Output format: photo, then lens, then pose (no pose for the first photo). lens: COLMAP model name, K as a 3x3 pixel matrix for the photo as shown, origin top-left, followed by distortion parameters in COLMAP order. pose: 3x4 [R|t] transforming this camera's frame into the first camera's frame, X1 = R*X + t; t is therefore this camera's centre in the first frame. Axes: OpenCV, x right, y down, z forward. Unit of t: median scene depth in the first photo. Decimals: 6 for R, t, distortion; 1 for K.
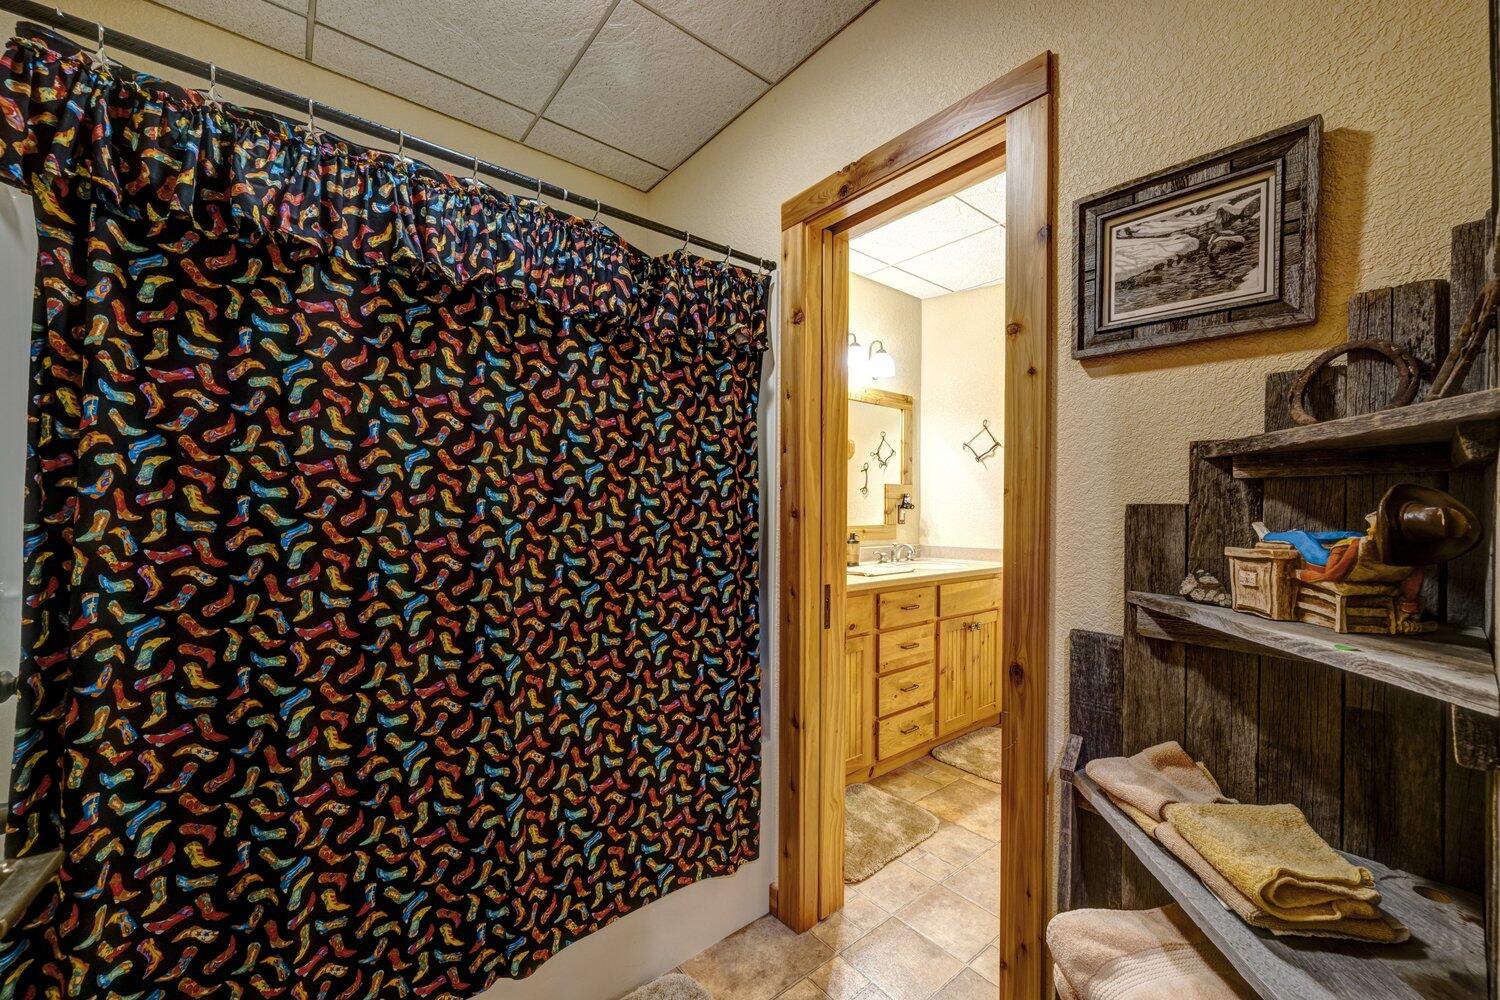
lens RADIAL K [[586.1, 0, 744.9], [0, 586.1, 504.6], [0, 0, 1]] dist [-0.002765, 0.000435]
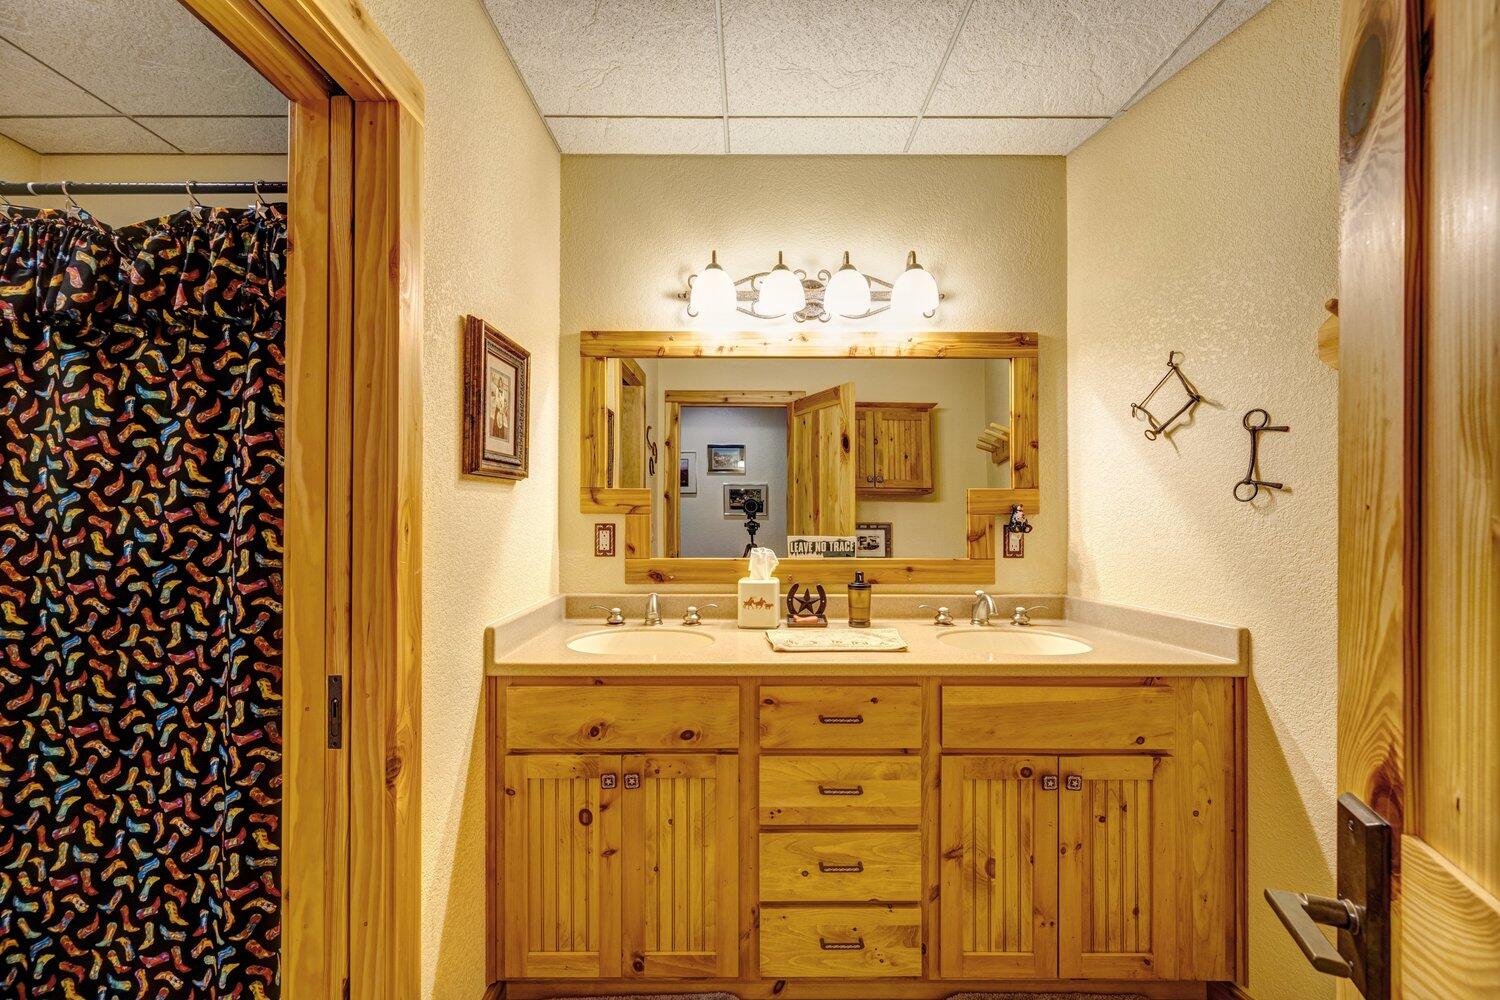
lens RADIAL K [[586.1, 0, 750.4], [0, 586.1, 501.3], [0, 0, 1]] dist [-0.002765, 0.000435]
pose [[0.781416, -0.014256, -0.623848, 0.626990], [0.007337, 0.999880, -0.013659, -0.023973], [0.623968, 0.006096, 0.781426, 0.578152]]
